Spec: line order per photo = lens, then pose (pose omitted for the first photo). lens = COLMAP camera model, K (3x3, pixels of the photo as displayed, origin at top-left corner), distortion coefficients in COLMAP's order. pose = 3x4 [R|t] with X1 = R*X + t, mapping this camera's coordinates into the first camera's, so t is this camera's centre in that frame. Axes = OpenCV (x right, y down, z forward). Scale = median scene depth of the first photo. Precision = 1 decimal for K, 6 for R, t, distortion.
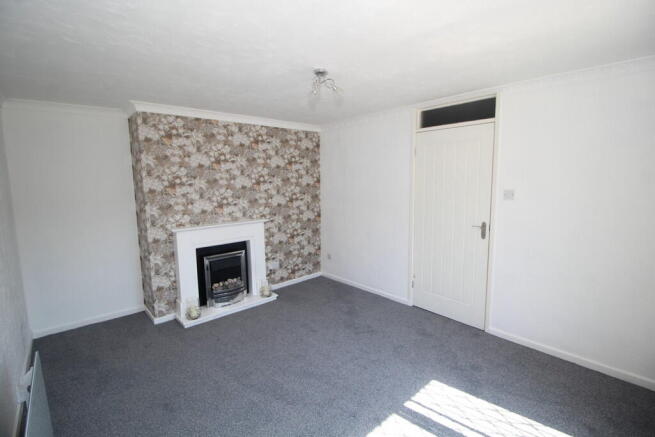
lens RADIAL K [[303.8, 0, 324.5], [0, 303.8, 218.1], [0, 0, 1]] dist [-0.020155, -0.001223]
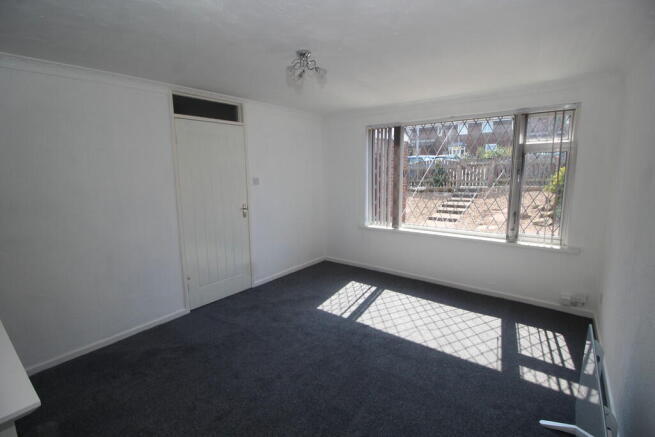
lens RADIAL K [[303.8, 0, 323.0], [0, 303.8, 221.2], [0, 0, 1]] dist [-0.020155, -0.001223]
pose [[-0.205003, -0.144512, 0.968034, -0.773224], [0.141201, 0.974327, 0.175354, -0.092721], [-0.968523, 0.172635, -0.179335, 0.907322]]
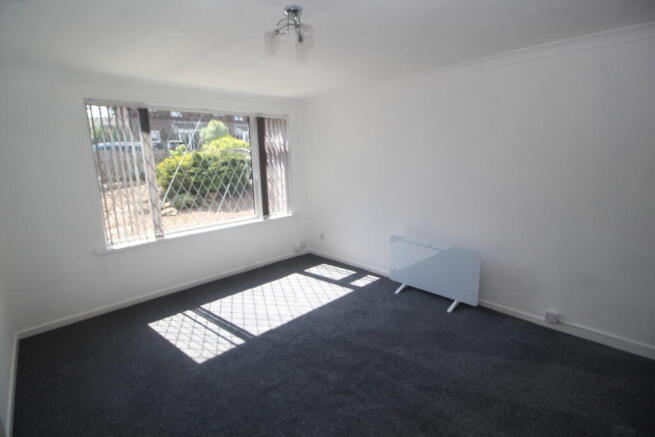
lens RADIAL K [[303.8, 0, 324.3], [0, 303.8, 197.9], [0, 0, 1]] dist [-0.020155, -0.001223]
pose [[-0.996875, 0.060638, -0.050631, -0.022584], [0.046131, 0.967142, 0.250015, -0.162009], [0.064128, 0.246898, -0.966917, 1.434485]]
